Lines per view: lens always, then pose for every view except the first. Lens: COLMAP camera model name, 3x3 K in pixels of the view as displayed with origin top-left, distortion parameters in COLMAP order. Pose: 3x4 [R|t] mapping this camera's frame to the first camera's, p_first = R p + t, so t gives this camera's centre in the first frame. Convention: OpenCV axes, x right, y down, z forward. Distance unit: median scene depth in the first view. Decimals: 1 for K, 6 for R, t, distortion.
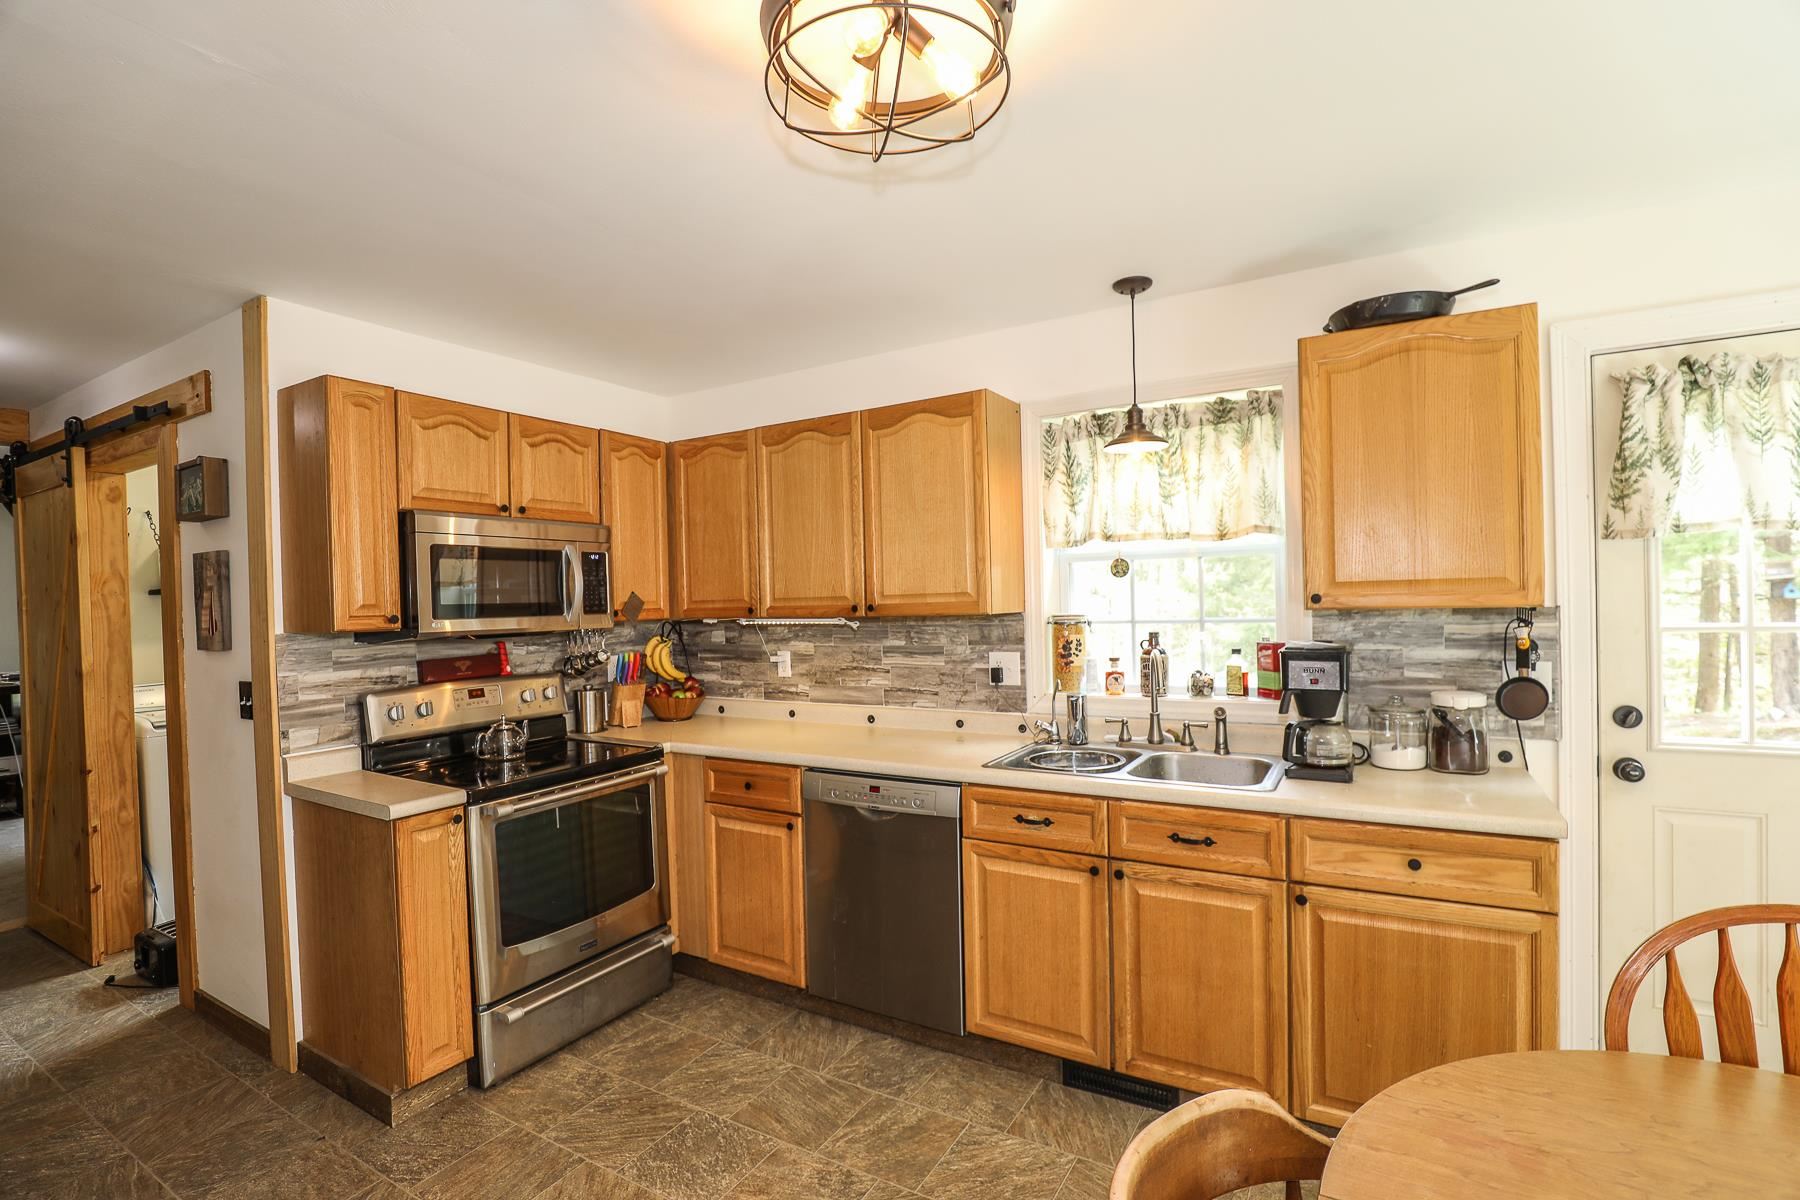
lens RADIAL K [[831.1, 0, 900.0], [0, 831.1, 600.0], [0, 0, 1]] dist [-0.000371, -0.000095]
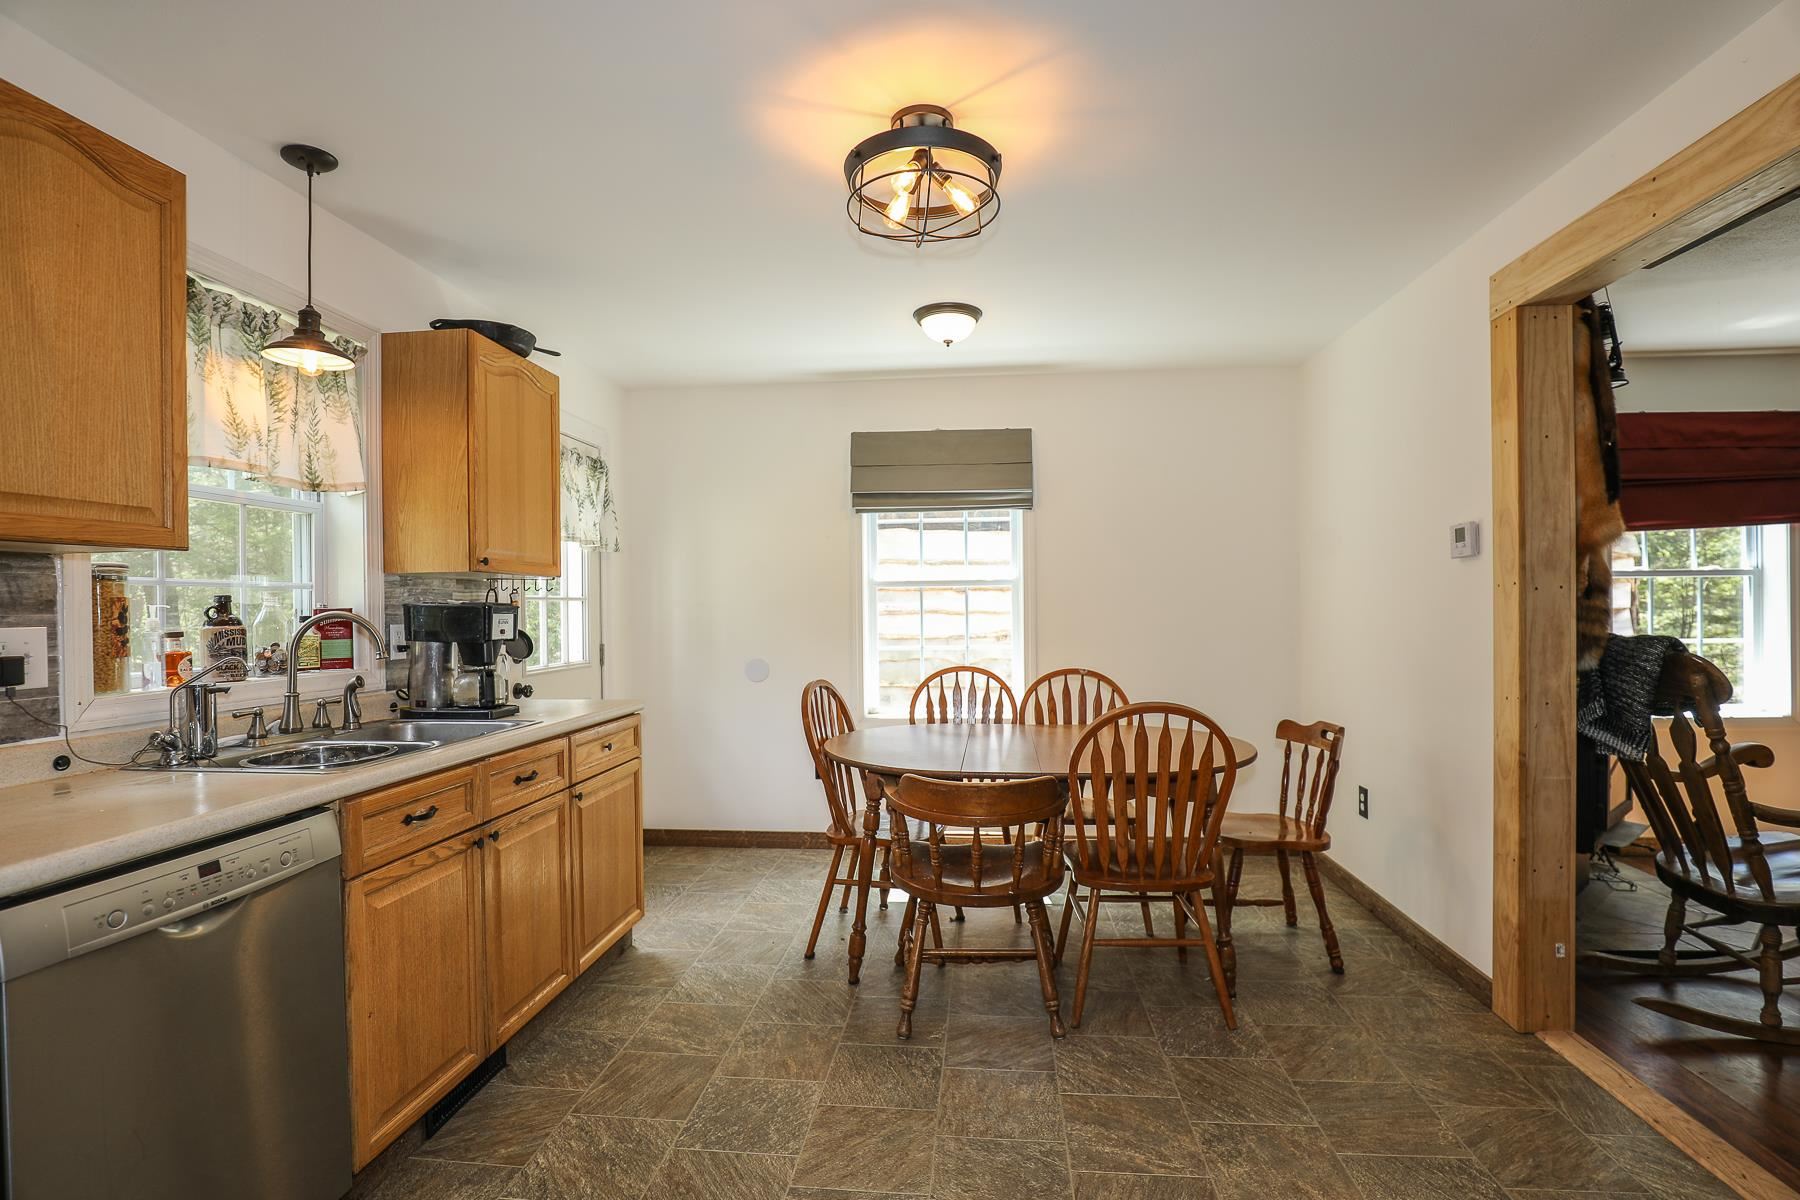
lens RADIAL K [[831.1, 0, 900.0], [0, 831.1, 600.0], [0, 0, 1]] dist [-0.000371, -0.000095]
pose [[-0.395168, 0.037536, 0.917841, -0.657923], [0.024723, 0.999237, -0.030220, 0.085346], [-0.918276, 0.010750, -0.395795, 0.786965]]
